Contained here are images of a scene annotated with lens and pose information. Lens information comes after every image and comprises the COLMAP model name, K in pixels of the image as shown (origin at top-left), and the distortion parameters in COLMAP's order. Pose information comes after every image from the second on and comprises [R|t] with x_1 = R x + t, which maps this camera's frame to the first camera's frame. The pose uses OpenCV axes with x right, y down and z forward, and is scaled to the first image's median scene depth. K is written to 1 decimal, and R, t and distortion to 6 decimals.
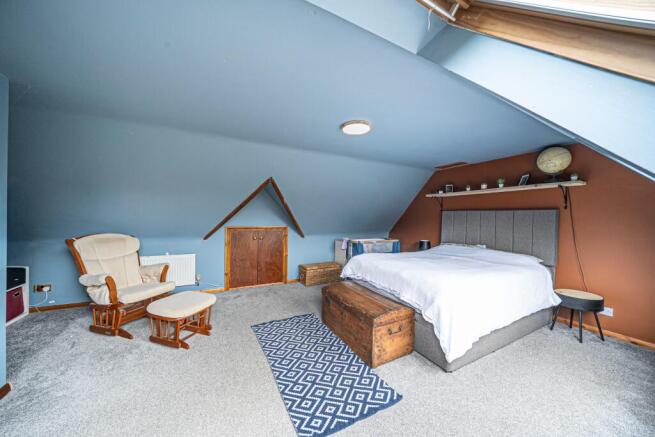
lens RADIAL K [[228.1, 0, 327.4], [0, 228.1, 215.6], [0, 0, 1]] dist [-0.018155, 0.000084]
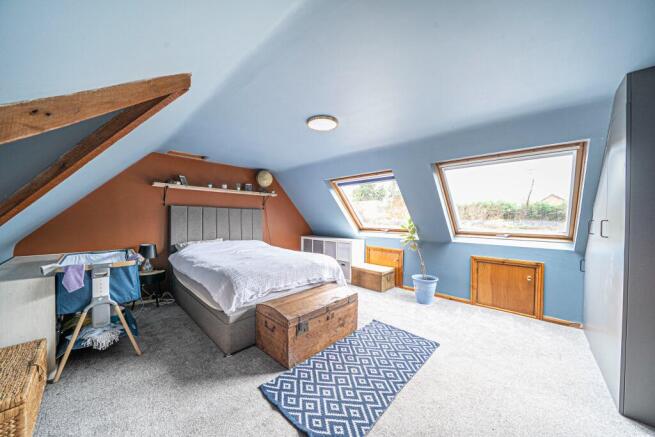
lens RADIAL K [[228.1, 0, 325.8], [0, 228.1, 219.5], [0, 0, 1]] dist [-0.018155, 0.000084]
pose [[-0.333225, -0.027071, 0.942458, -0.577927], [-0.018247, 0.999586, 0.022260, 0.003298], [-0.942671, -0.009780, -0.333581, 0.912981]]
